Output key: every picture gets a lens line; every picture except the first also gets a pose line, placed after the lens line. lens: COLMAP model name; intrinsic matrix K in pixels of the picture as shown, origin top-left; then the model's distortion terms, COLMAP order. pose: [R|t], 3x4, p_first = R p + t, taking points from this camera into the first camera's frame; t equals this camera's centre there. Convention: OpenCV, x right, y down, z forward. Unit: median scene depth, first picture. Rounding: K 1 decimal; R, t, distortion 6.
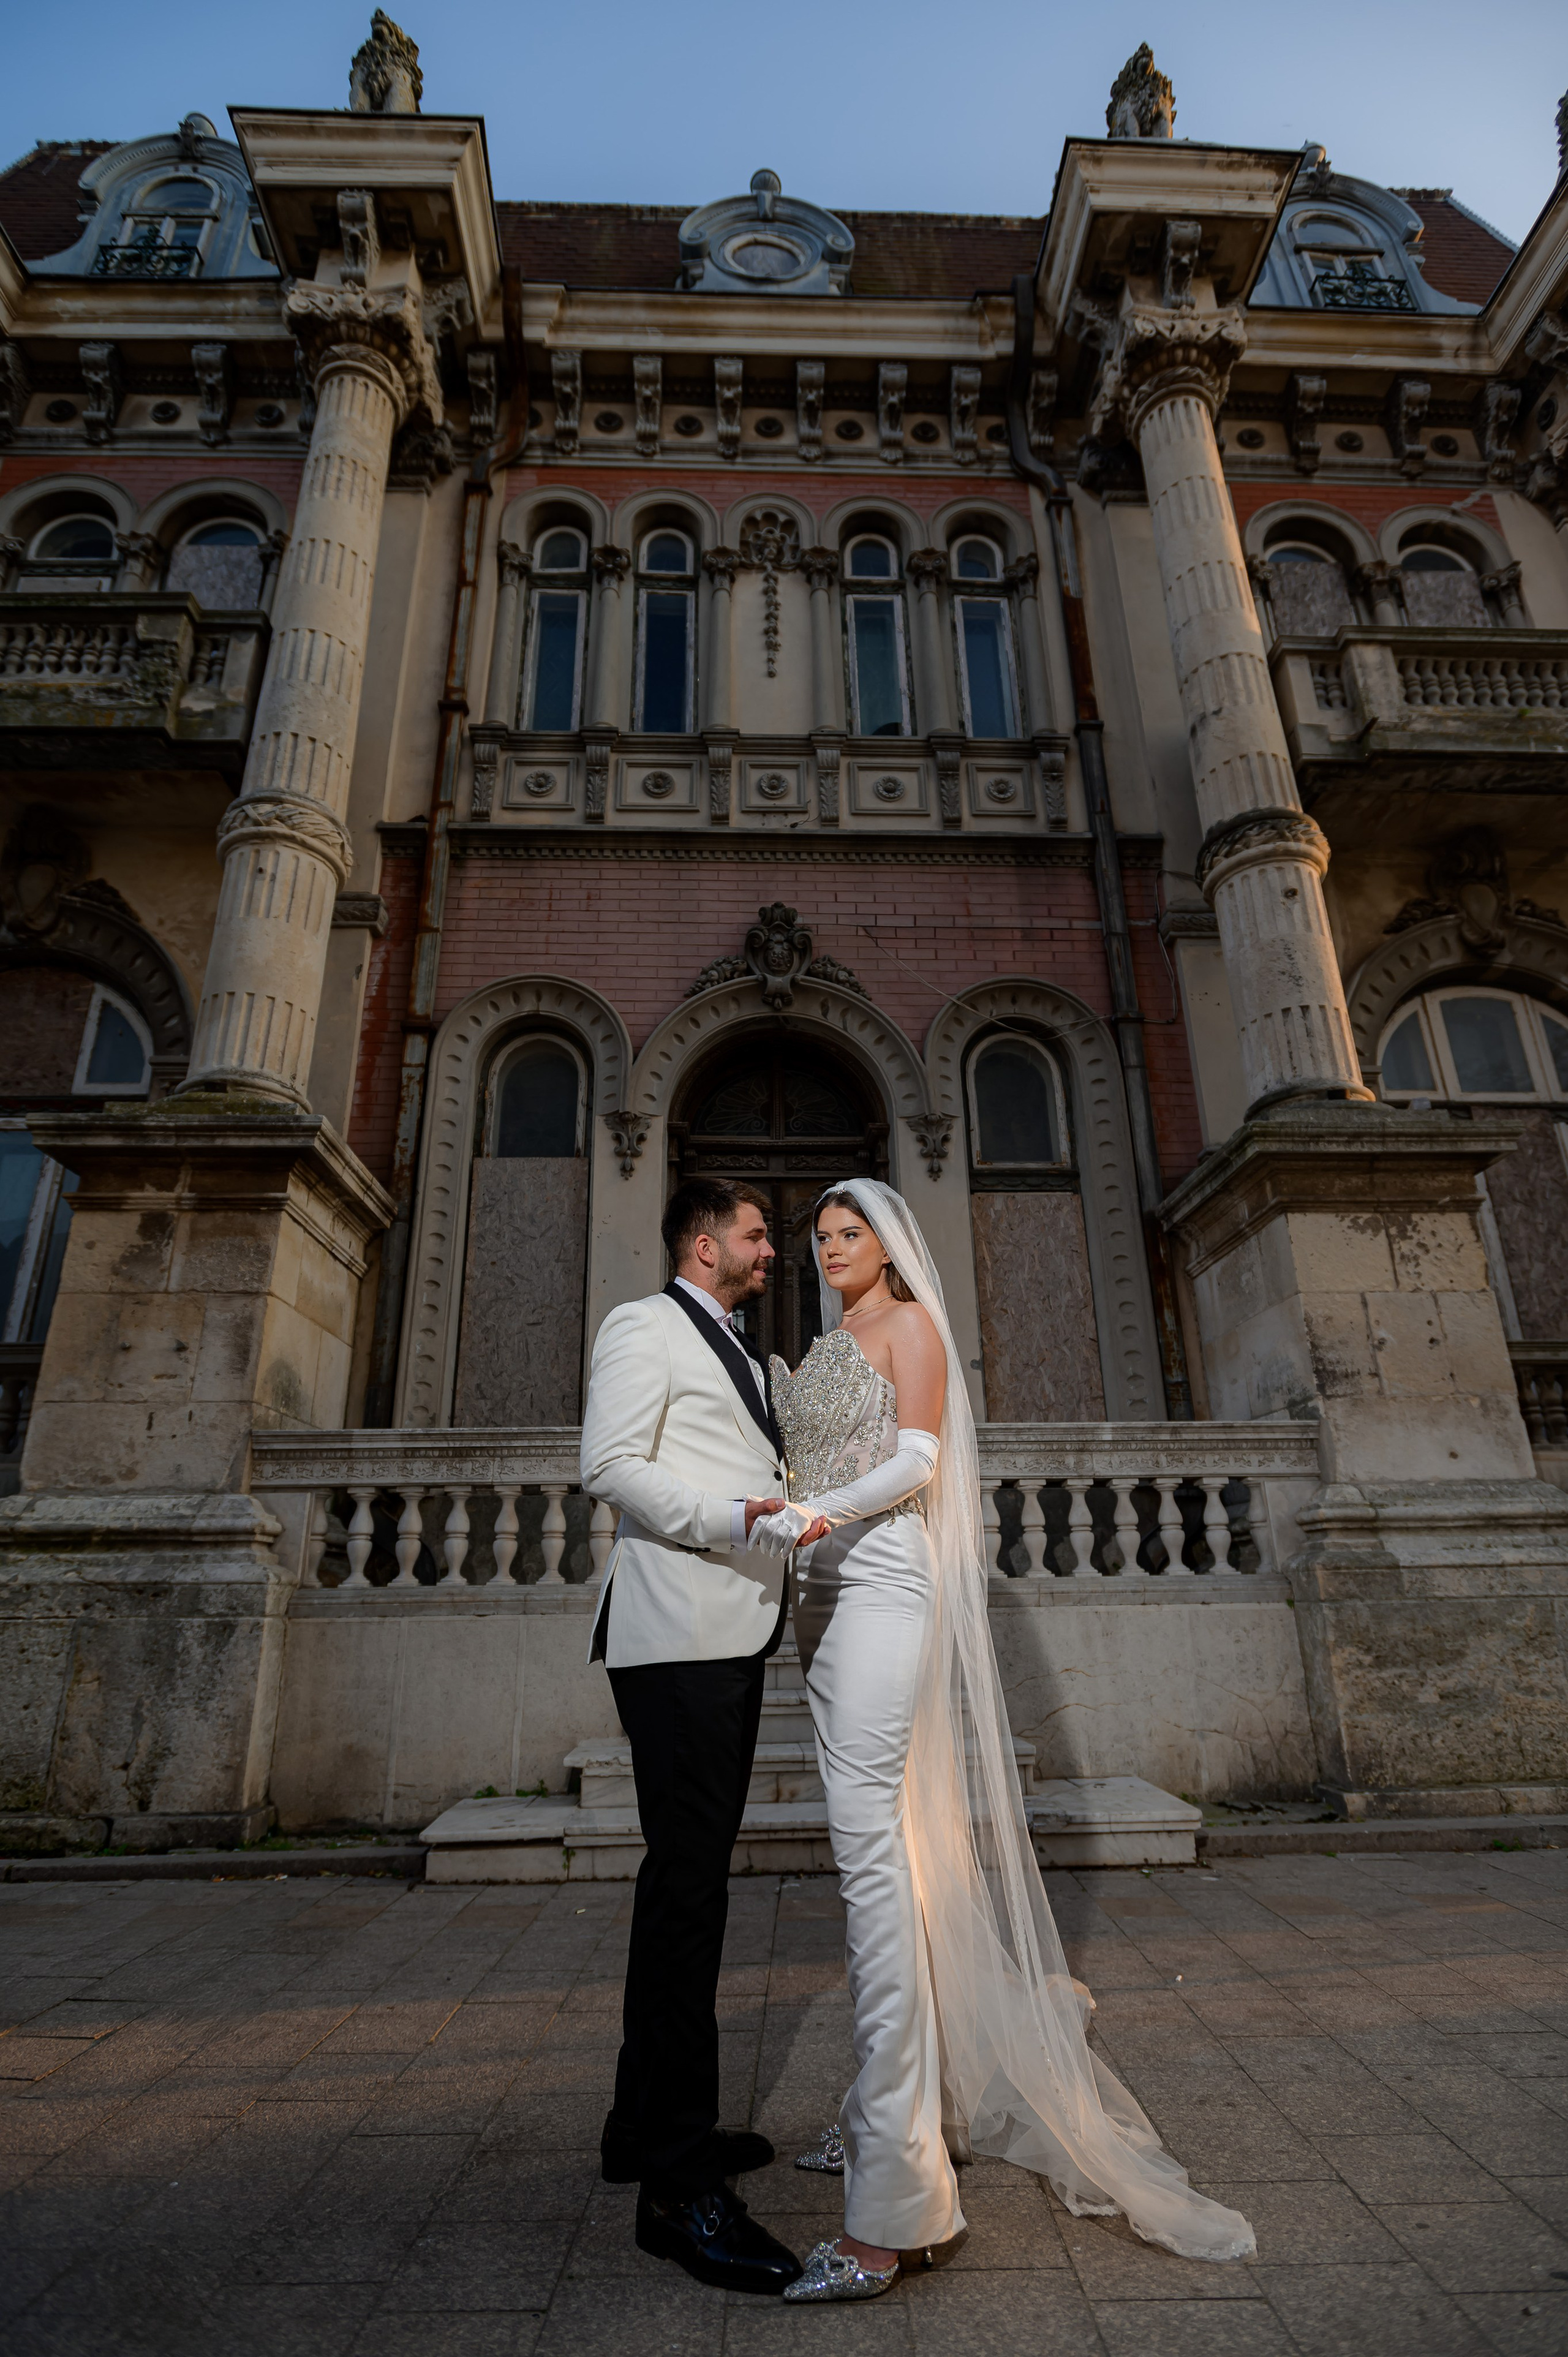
lens RADIAL K [[1157.6, 0, 781.7], [0, 1157.6, 1176.0], [0, 0, 1]] dist [-0.013008, -0.001341]
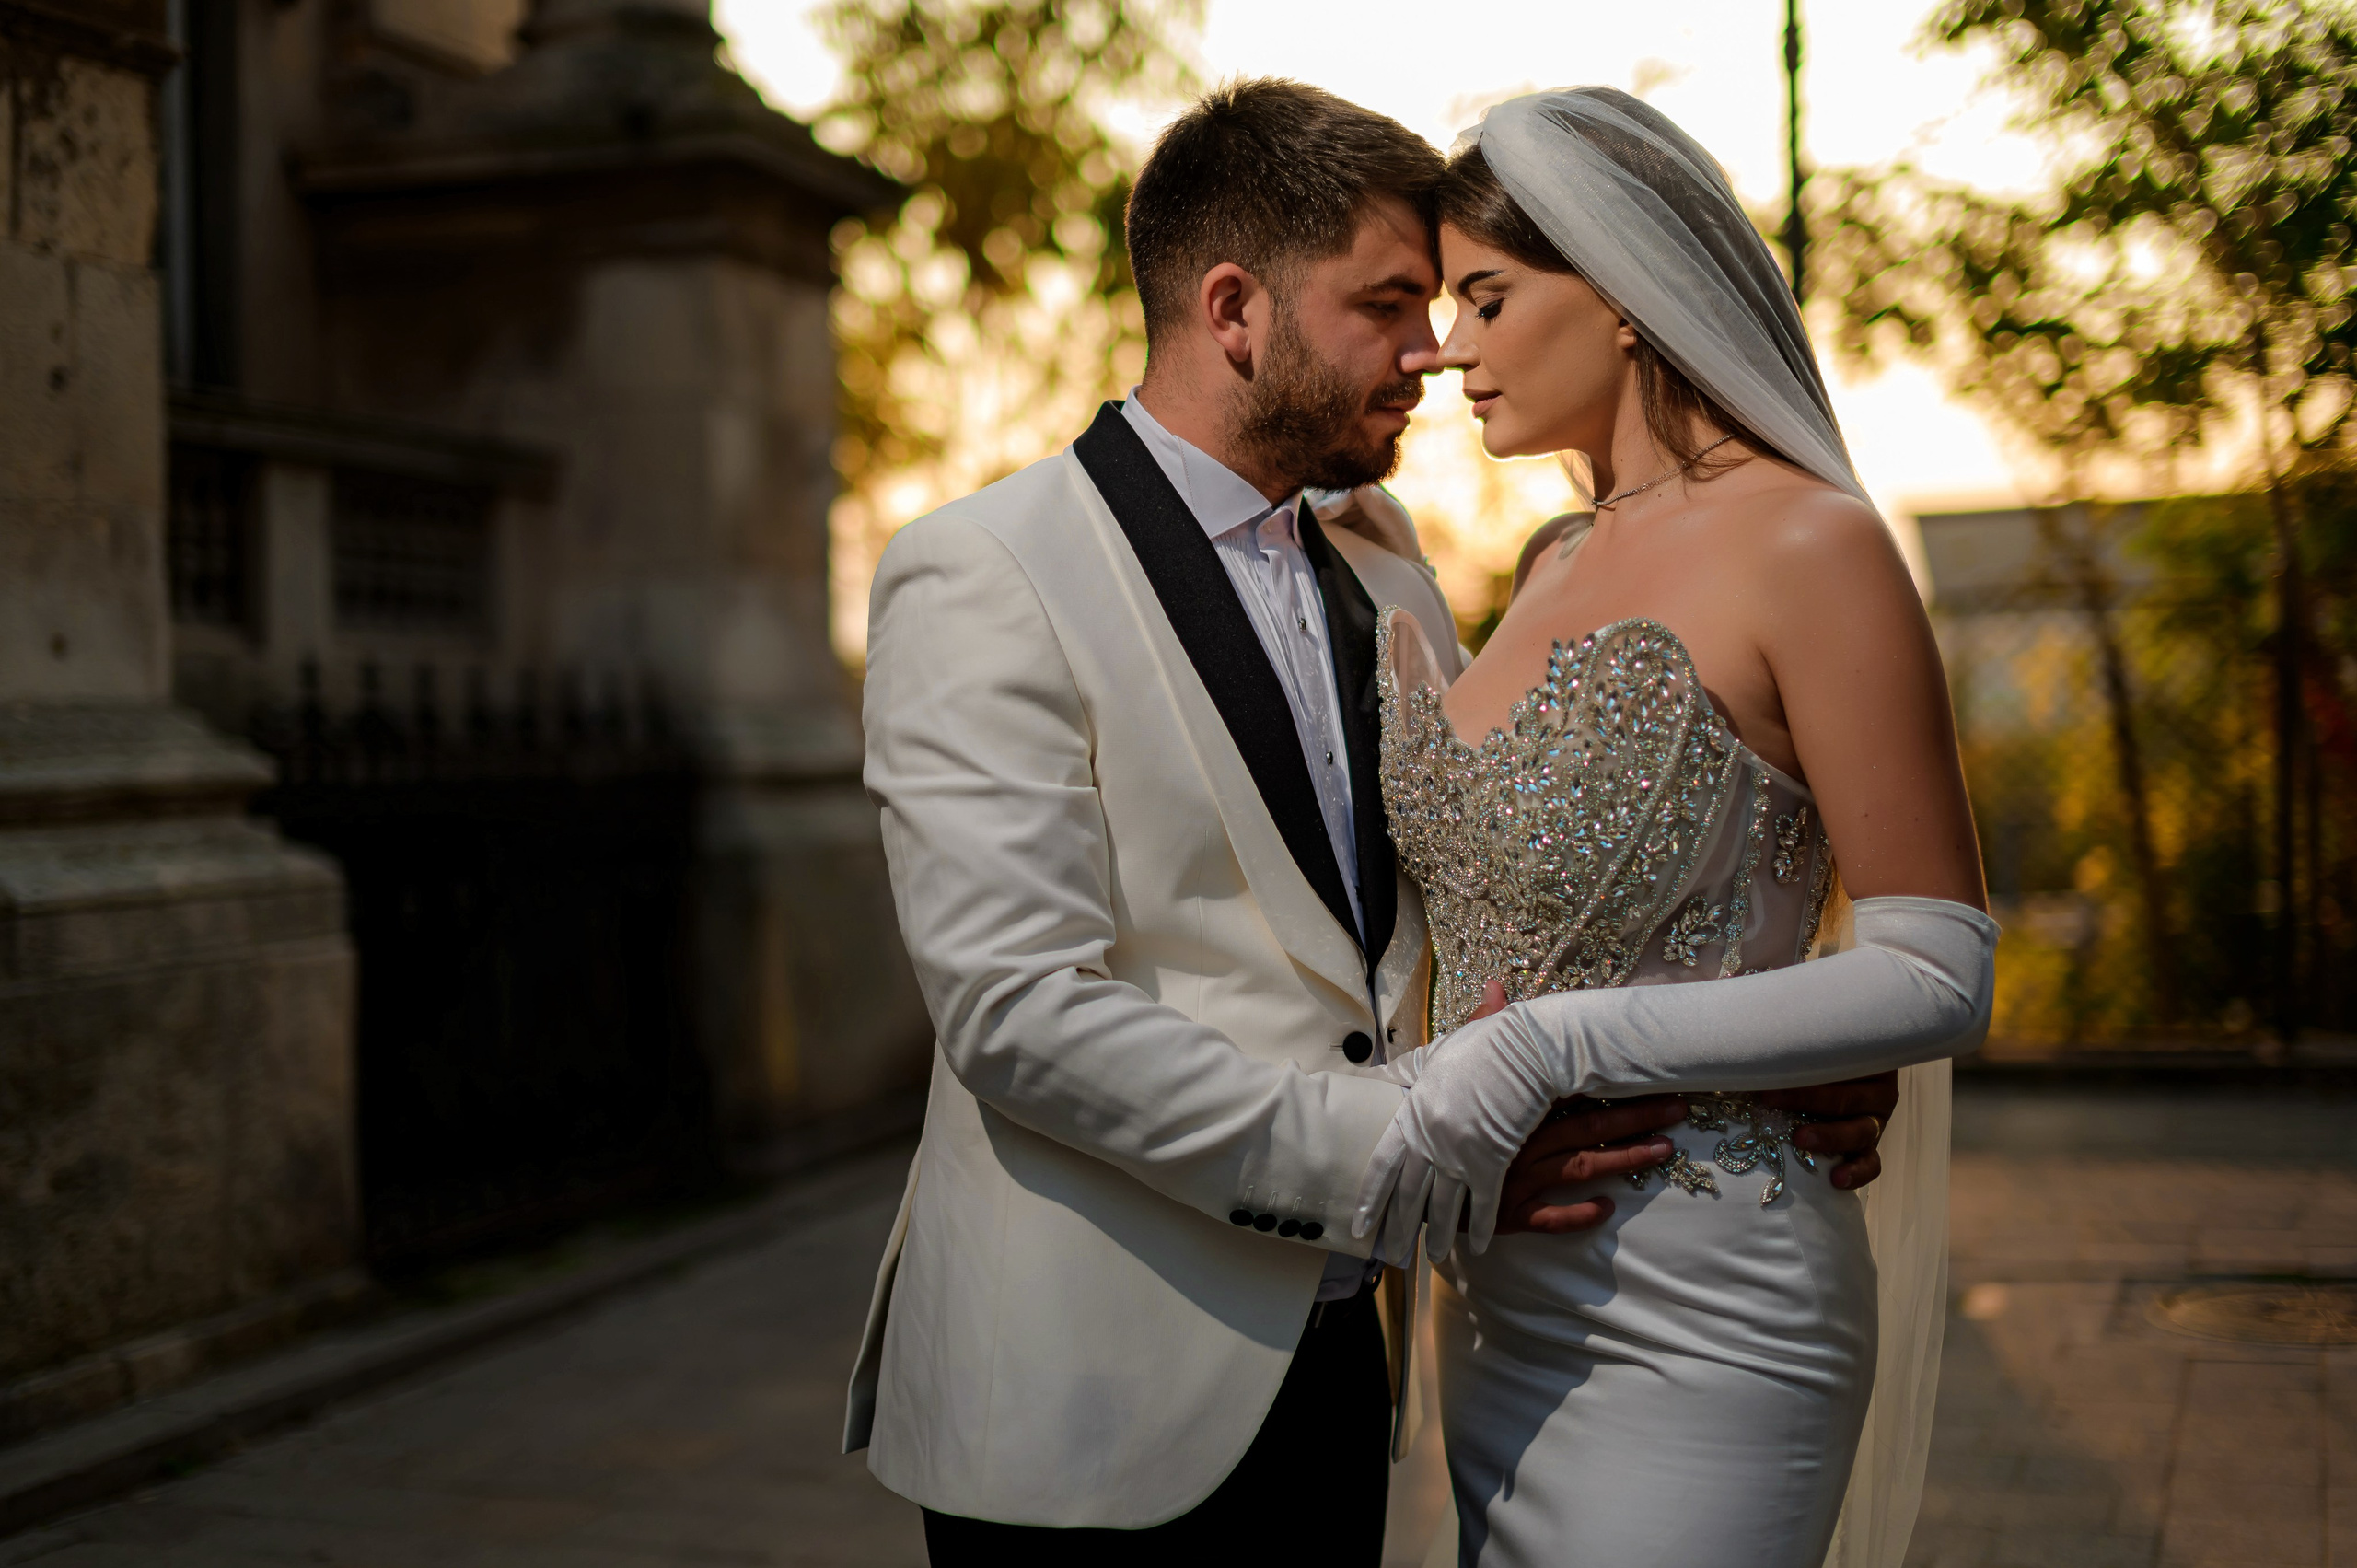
lens RADIAL K [[3175.0, 0, 1178.5], [0, 3175.0, 784.0], [0, 0, 1]] dist [-0.088854, 0.041464]
pose [[0.321341, -0.012410, 0.946882, -0.293783], [-0.316563, 0.940981, 0.119764, 0.014452], [-0.892484, -0.338233, 0.298447, 0.199378]]
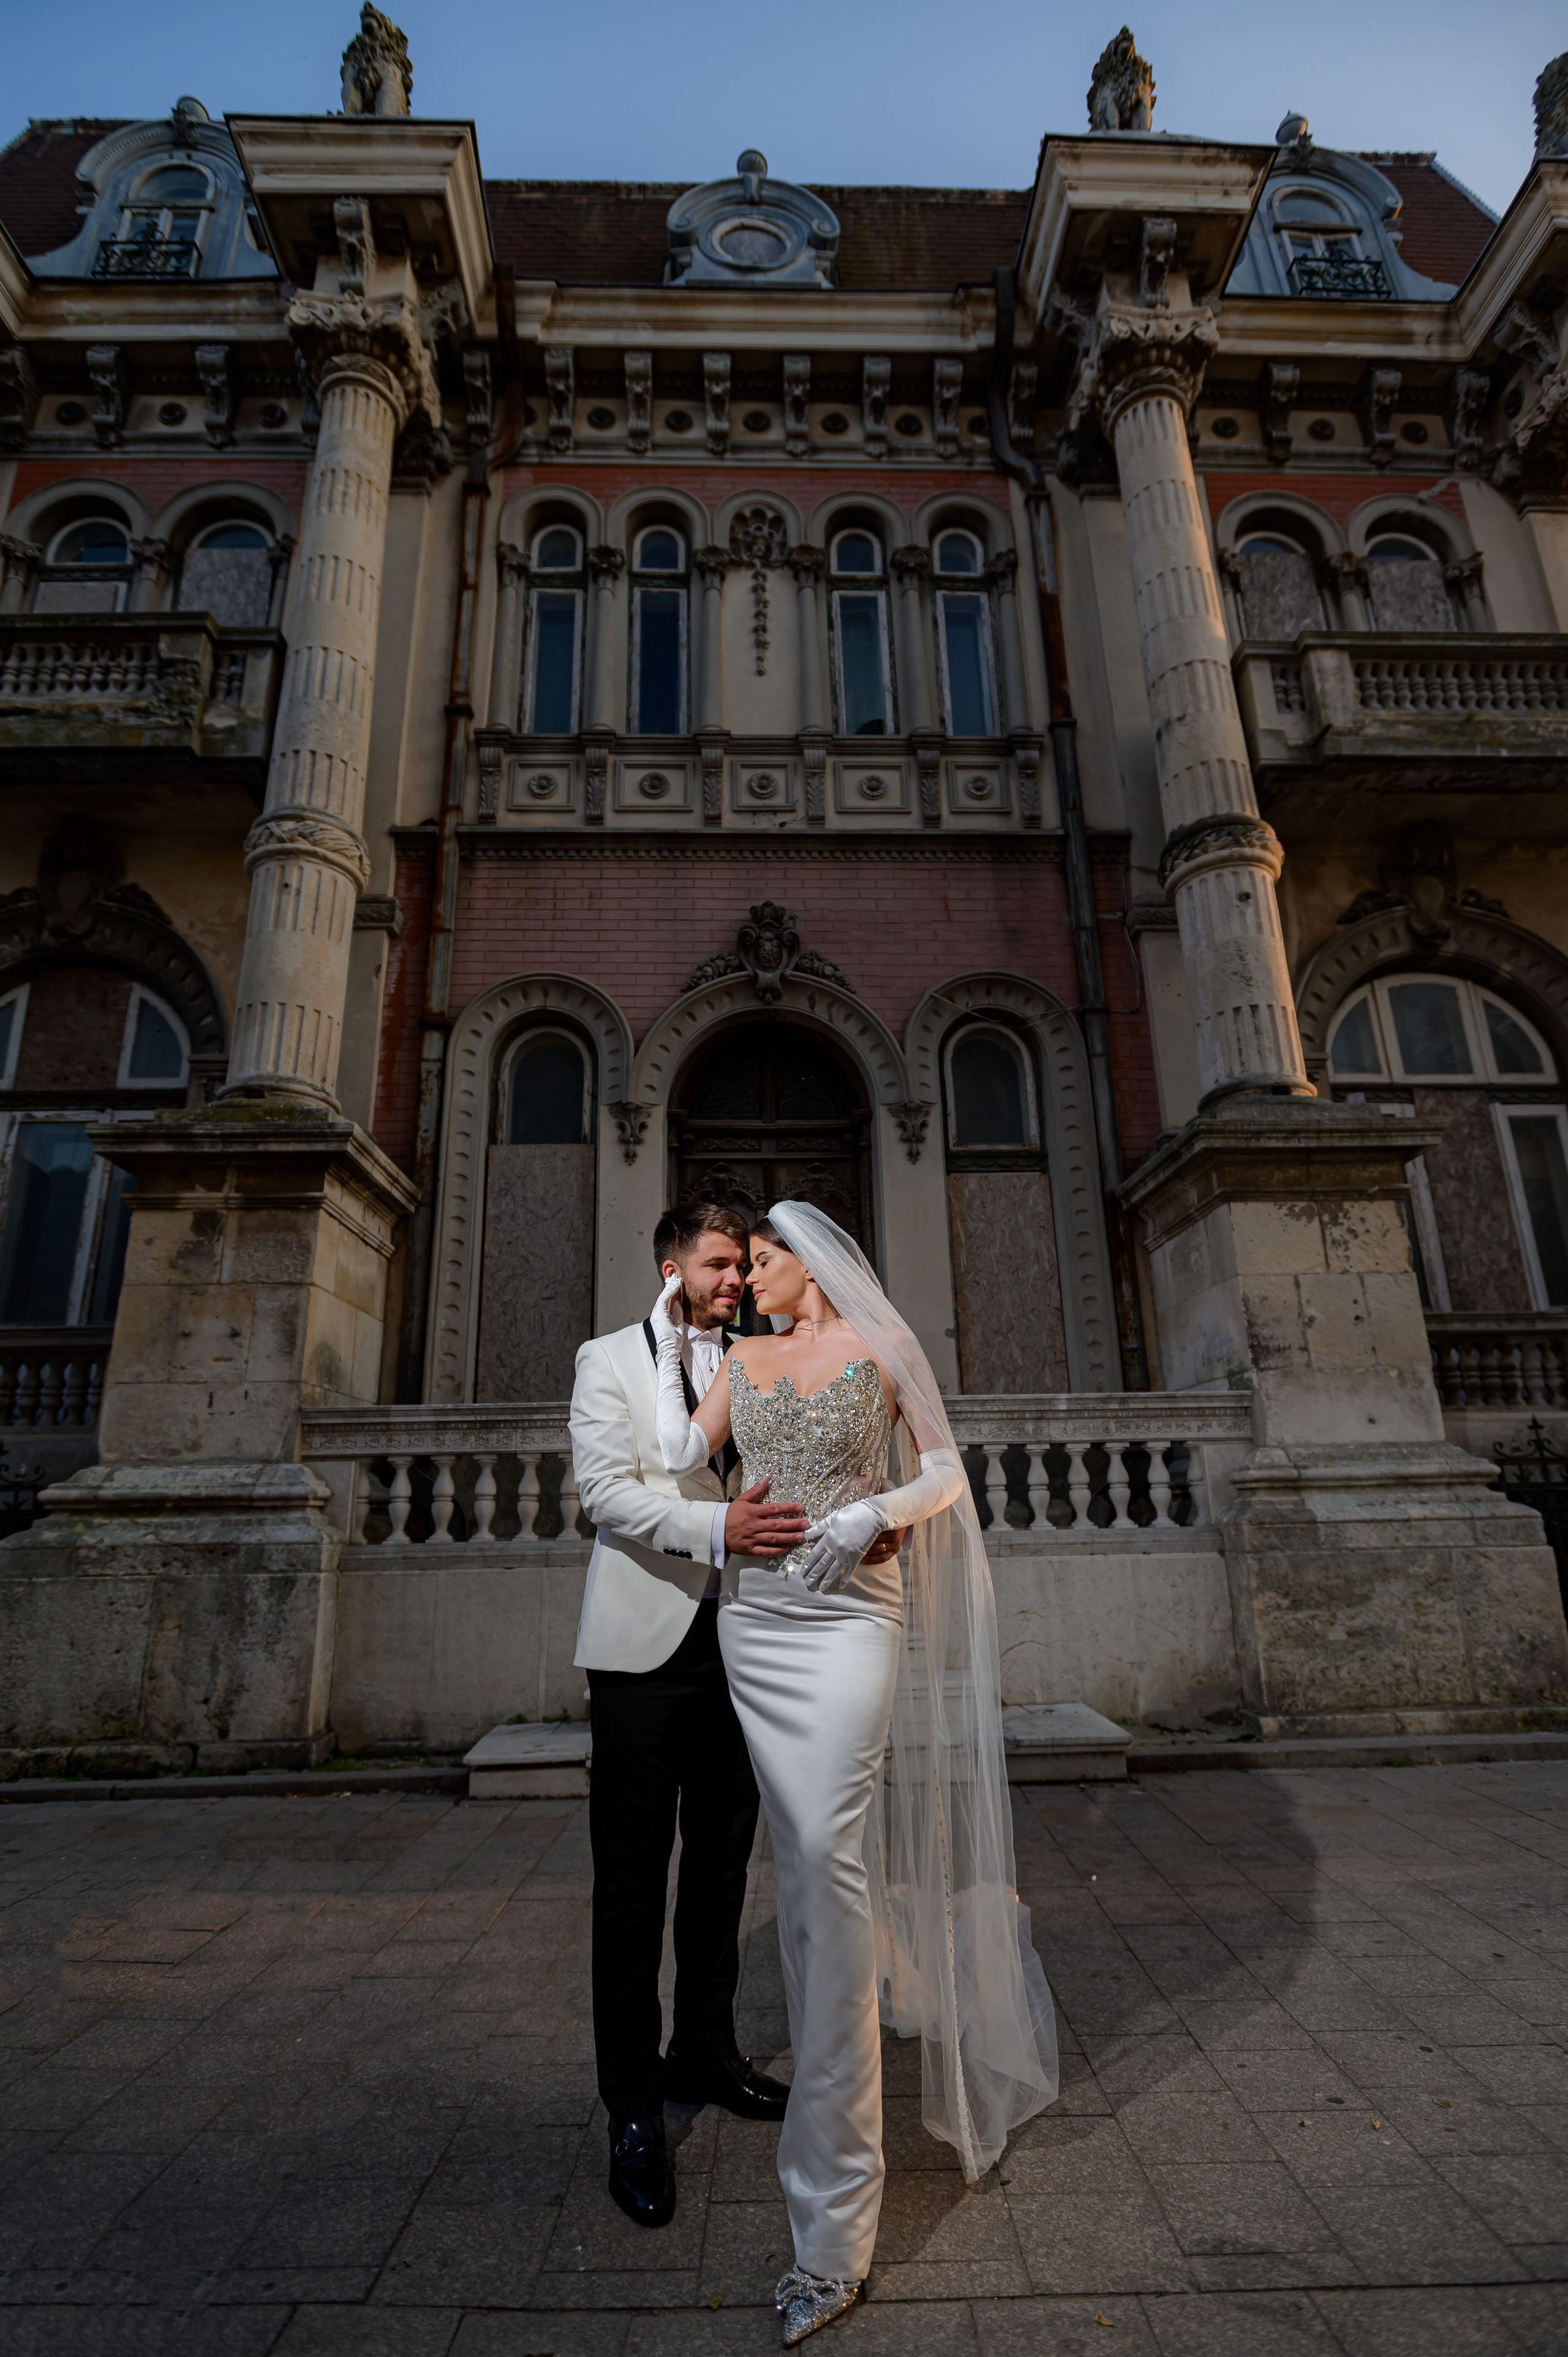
lens RADIAL K [[1131.6, 0, 776.9], [0, 1131.6, 1178.0], [0, 0, 1]] dist [-0.013453, -0.001286]
pose [[0.999972, -0.006720, -0.003321, 0.007416], [0.006917, 0.997970, 0.063304, -0.050531], [0.002889, -0.063325, 0.997989, -0.060952]]
